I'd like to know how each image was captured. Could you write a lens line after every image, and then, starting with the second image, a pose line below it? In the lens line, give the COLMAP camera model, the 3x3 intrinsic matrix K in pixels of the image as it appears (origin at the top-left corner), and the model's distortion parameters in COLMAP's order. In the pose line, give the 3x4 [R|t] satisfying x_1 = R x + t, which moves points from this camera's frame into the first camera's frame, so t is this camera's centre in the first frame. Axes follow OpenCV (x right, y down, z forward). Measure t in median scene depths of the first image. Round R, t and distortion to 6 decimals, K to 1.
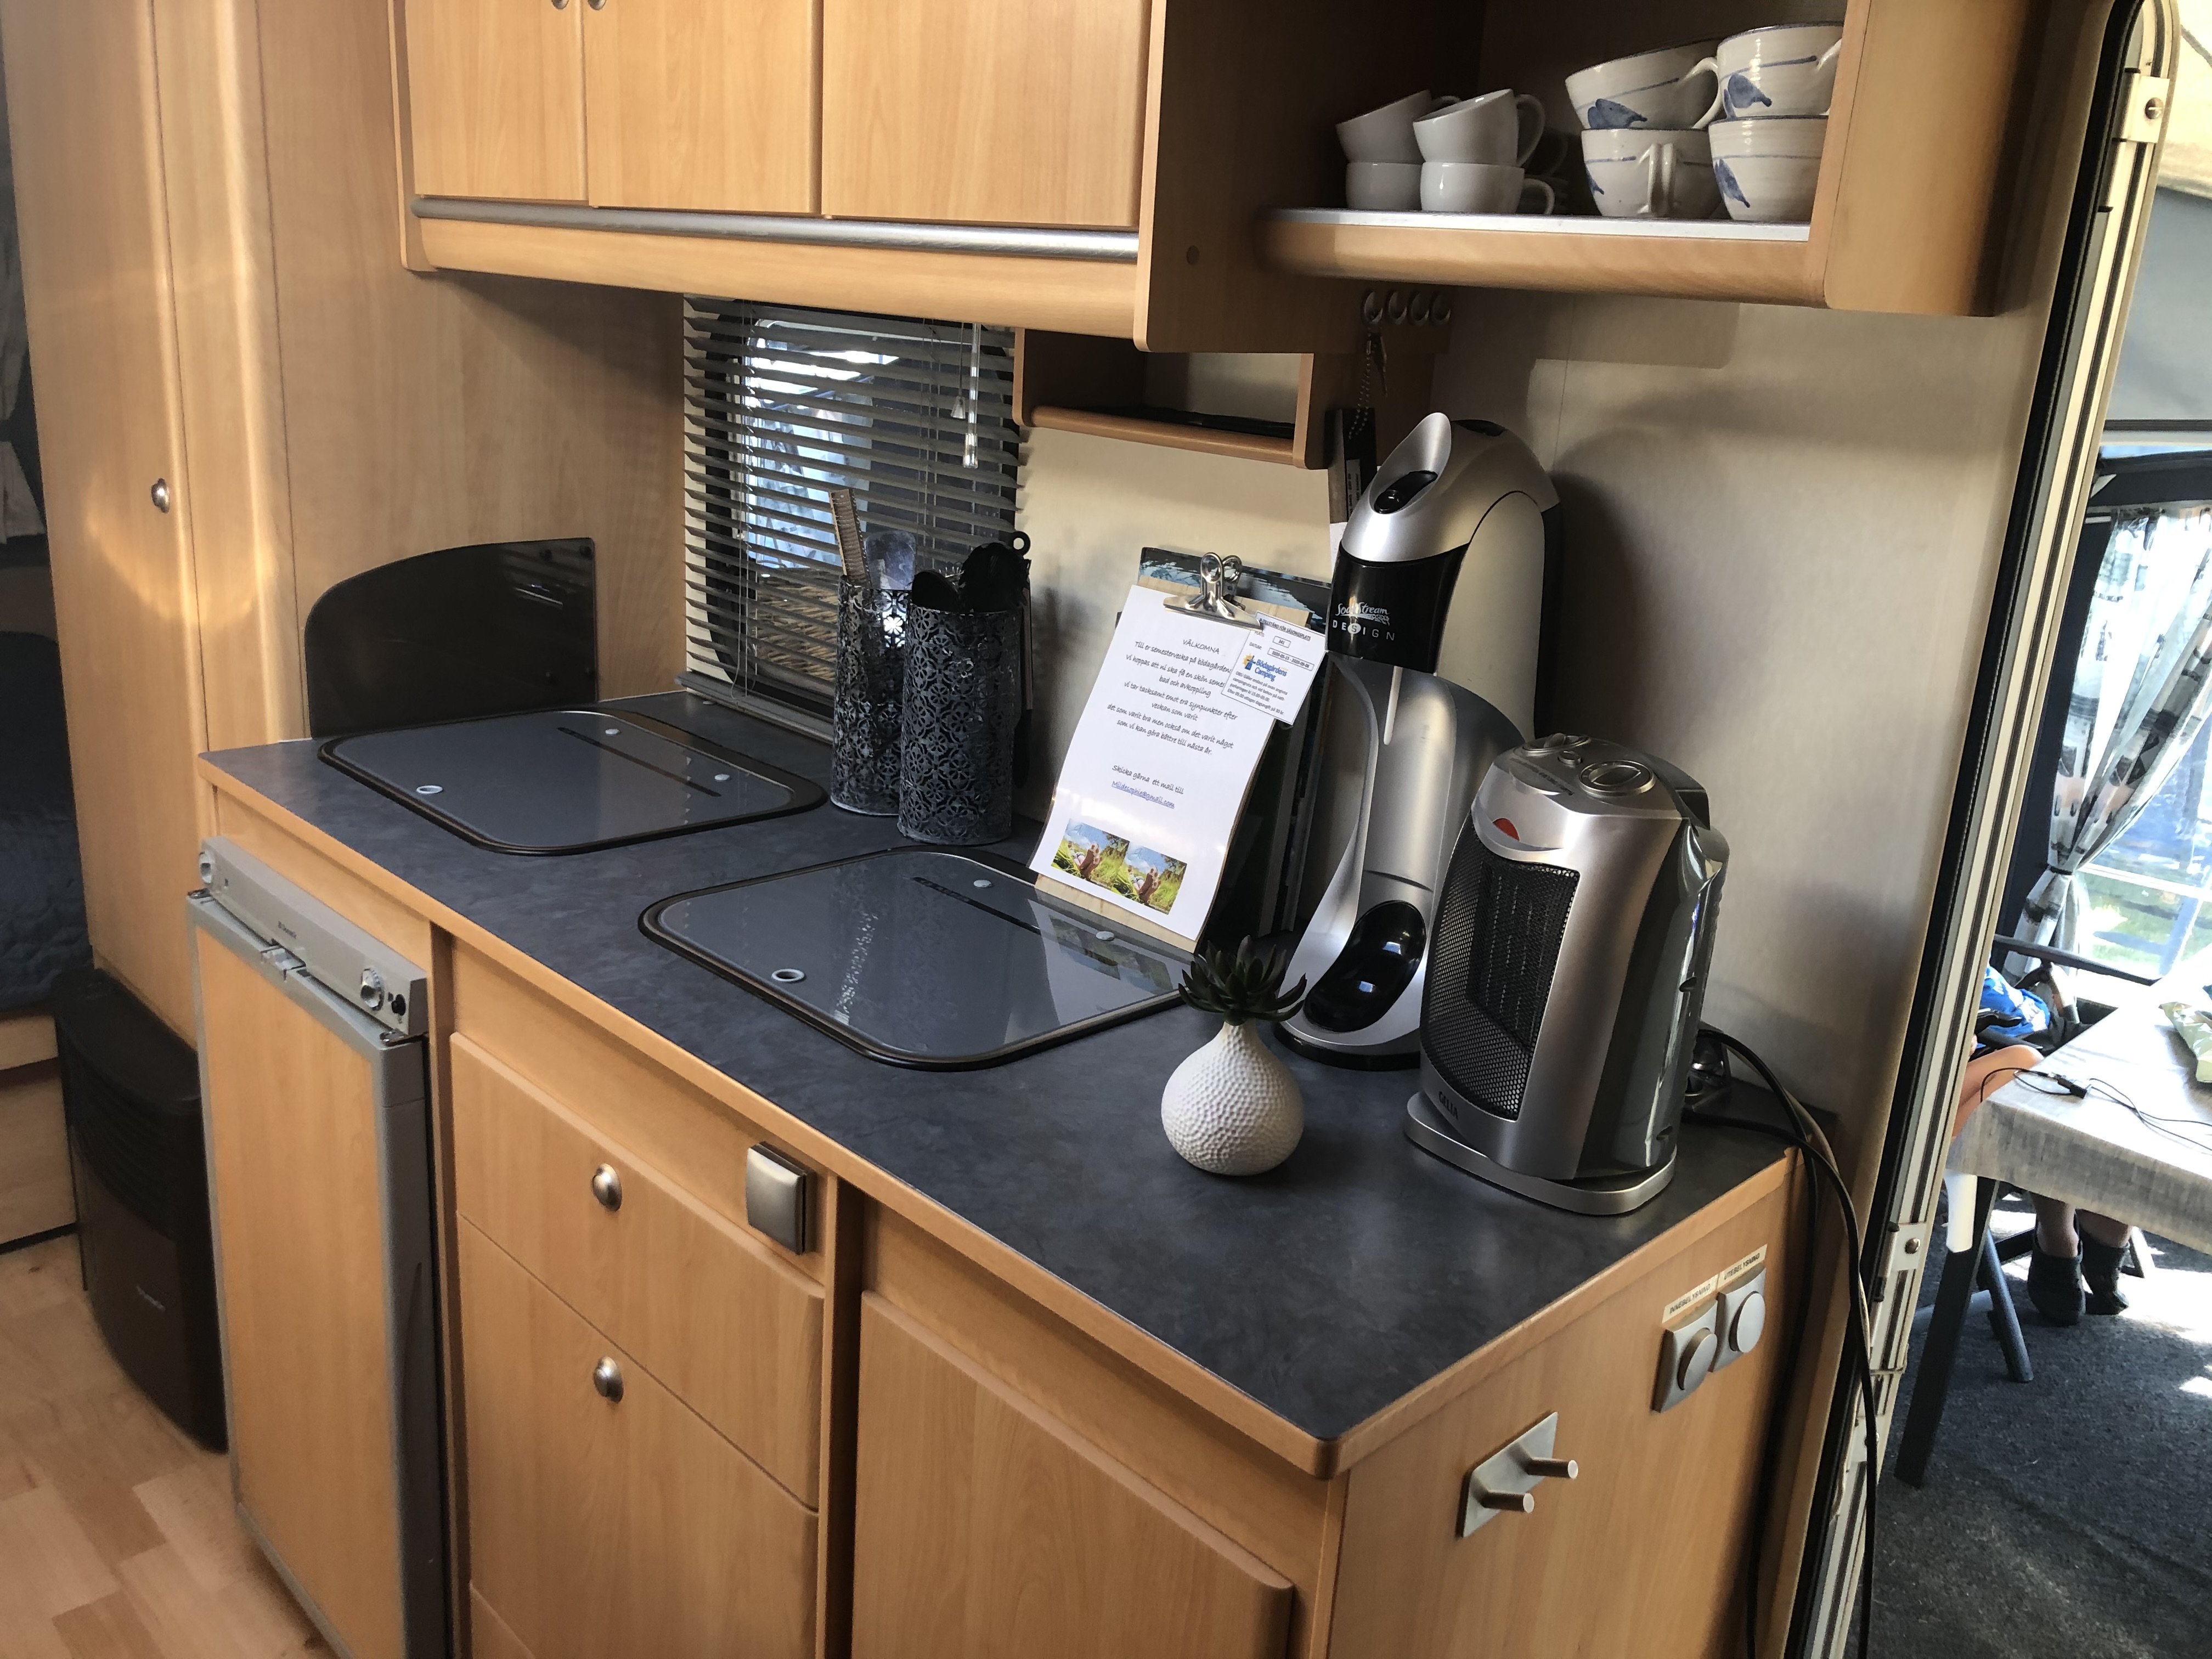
lens RADIAL K [[1780.1, 0, 1118.0], [0, 1780.1, 827.7], [0, 0, 1]] dist [0.039143, -0.010250]
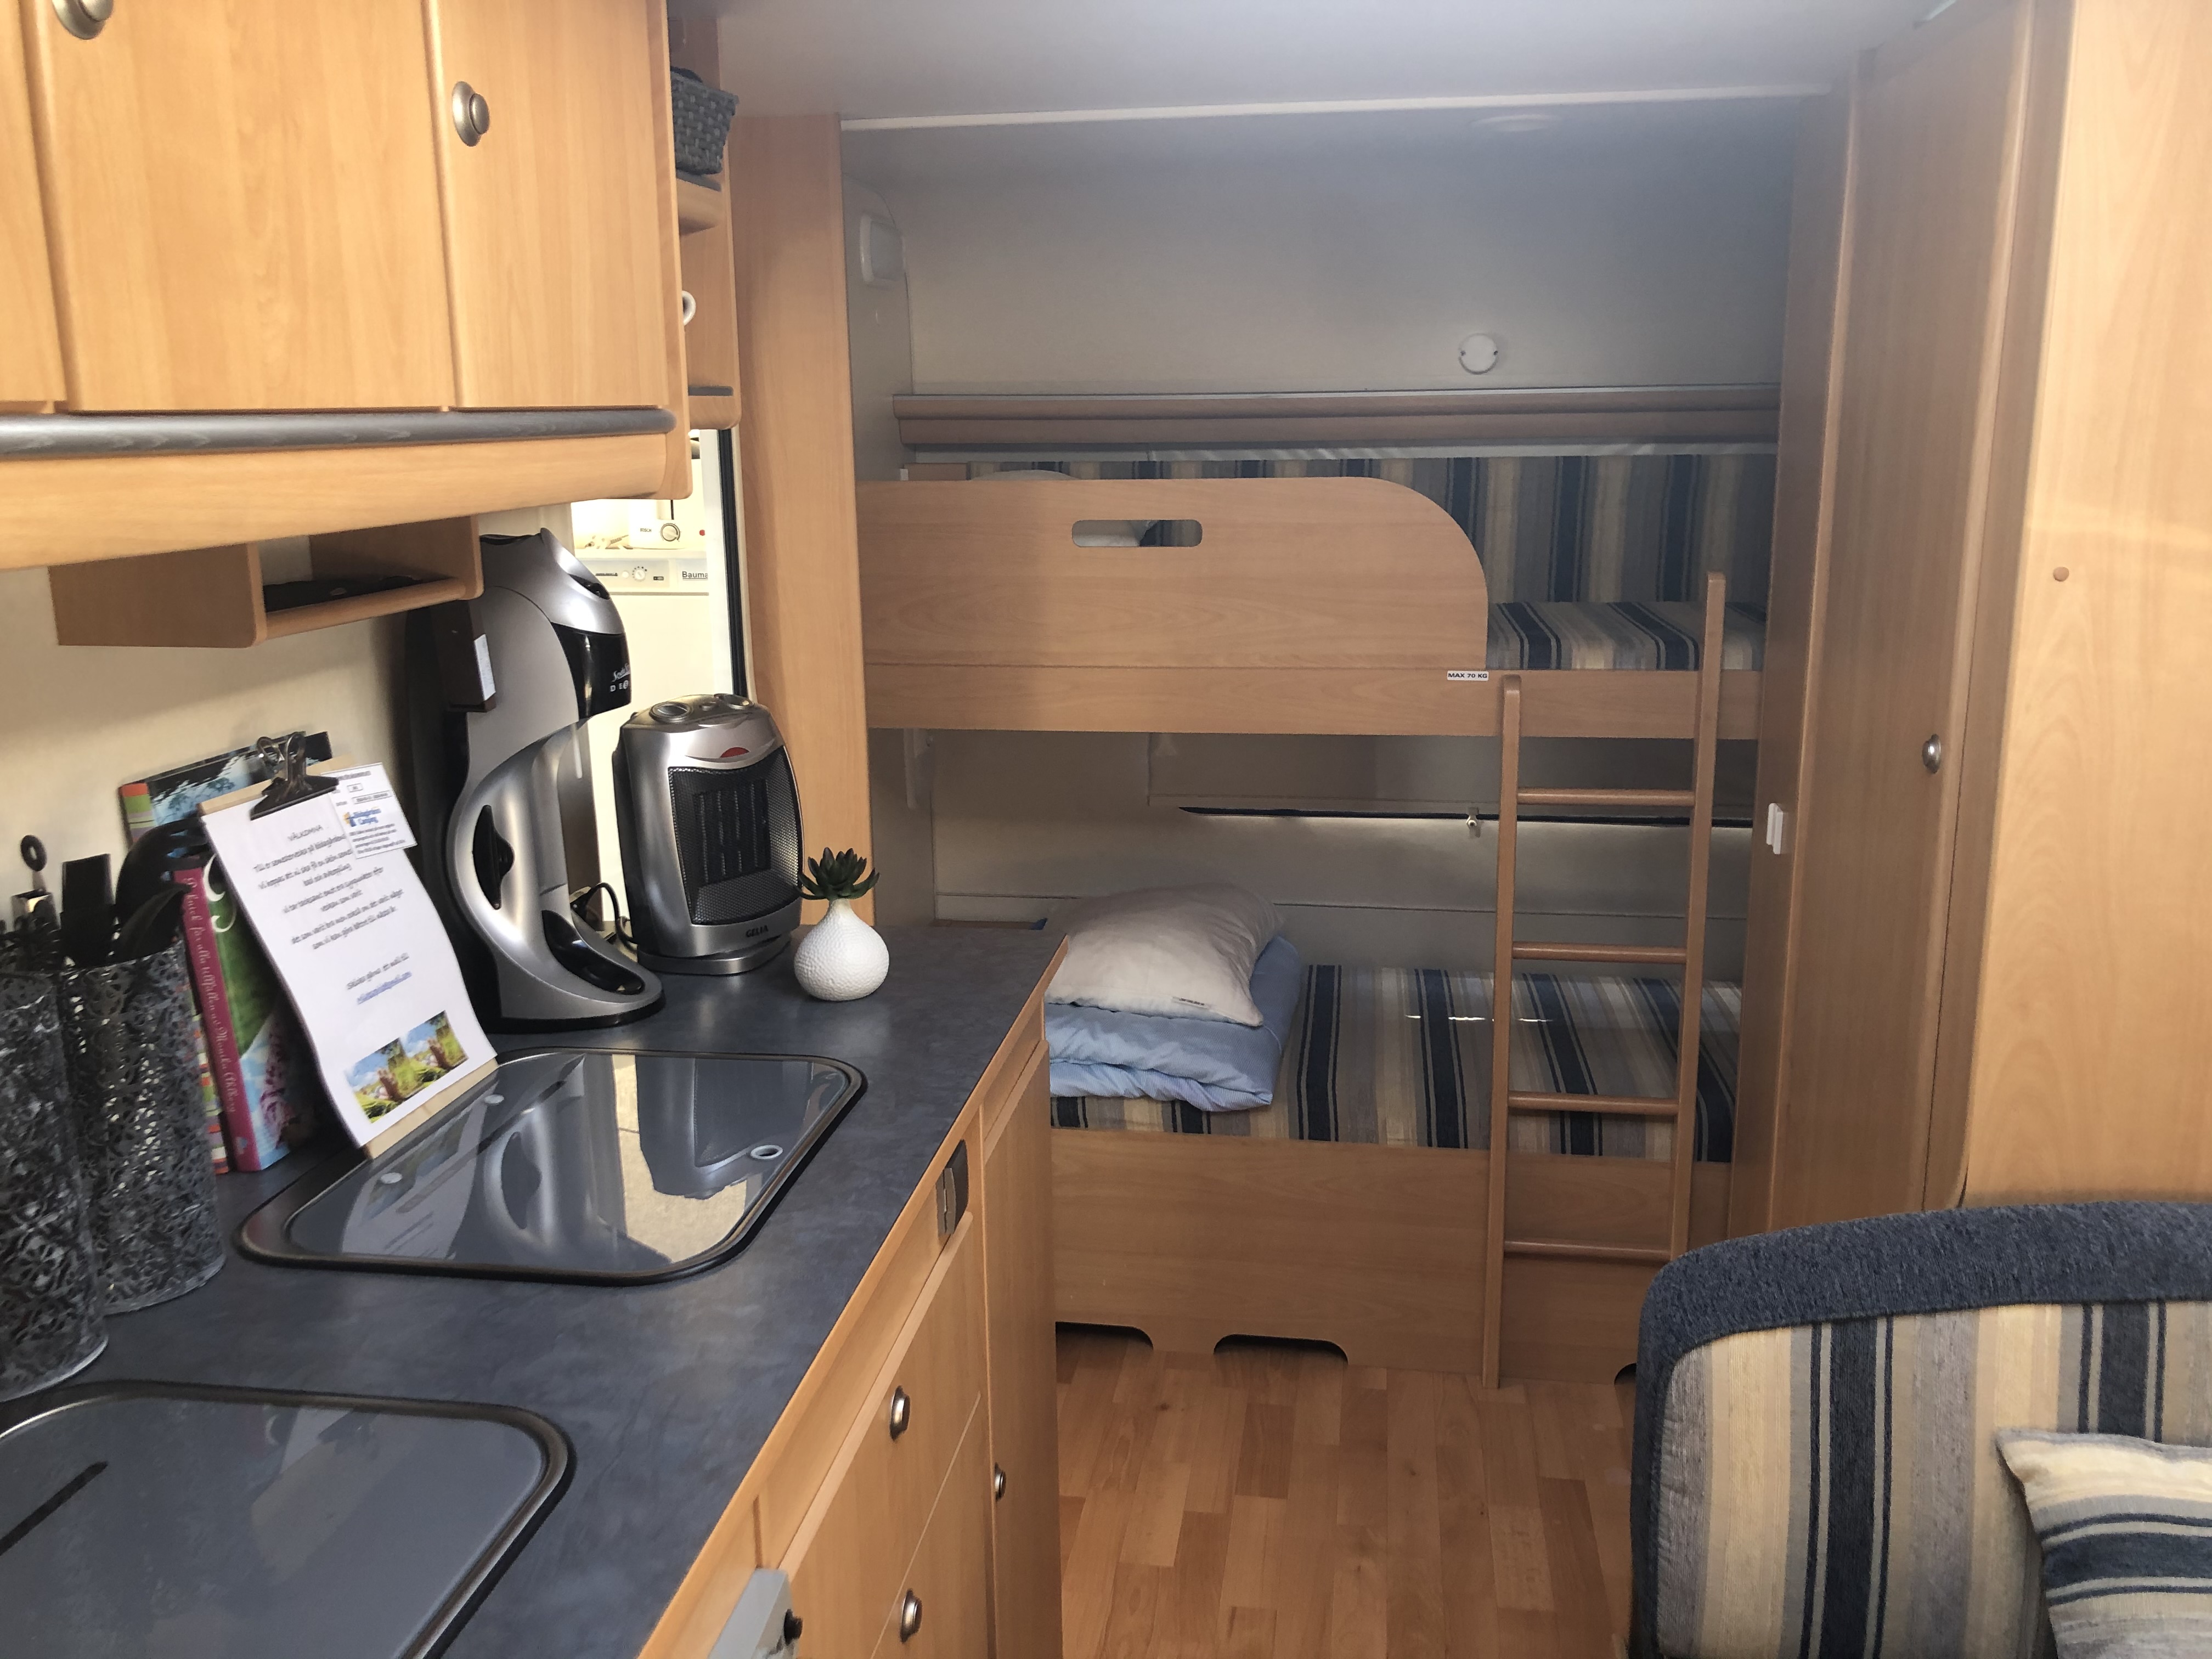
lens RADIAL K [[1780.1, 0, 1113.1], [0, 1780.1, 829.5], [0, 0, 1]] dist [0.039143, -0.010250]
pose [[-0.594530, -0.238094, 0.768014, -0.923357], [0.217463, 0.871947, 0.438656, -0.423507], [-0.774108, 0.427809, -0.466622, 1.116808]]
